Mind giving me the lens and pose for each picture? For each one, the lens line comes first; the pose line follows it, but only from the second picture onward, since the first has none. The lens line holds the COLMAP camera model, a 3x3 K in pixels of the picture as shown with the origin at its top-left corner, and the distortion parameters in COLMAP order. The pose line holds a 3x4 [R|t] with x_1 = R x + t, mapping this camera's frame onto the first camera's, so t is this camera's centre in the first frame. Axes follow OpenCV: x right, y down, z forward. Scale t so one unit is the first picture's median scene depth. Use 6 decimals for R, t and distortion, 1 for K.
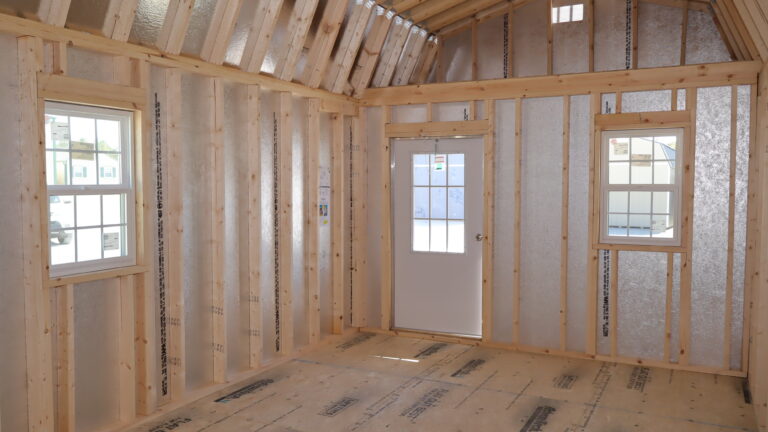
lens RADIAL K [[673.4, 0, 381.1], [0, 673.4, 215.0], [0, 0, 1]] dist [0.005324, -0.012997]
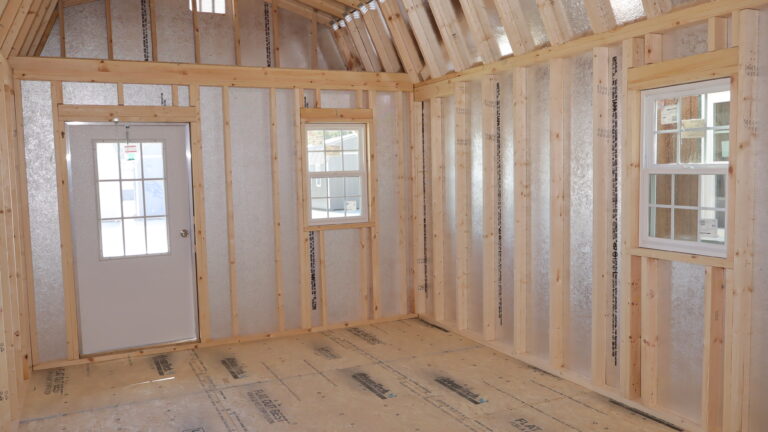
lens RADIAL K [[673.4, 0, 380.8], [0, 673.4, 217.3], [0, 0, 1]] dist [0.005324, -0.012997]
pose [[0.584470, -0.075700, 0.807877, -0.487747], [0.066570, 0.996756, 0.045237, -0.013934], [-0.808680, 0.027341, 0.587613, 0.257801]]
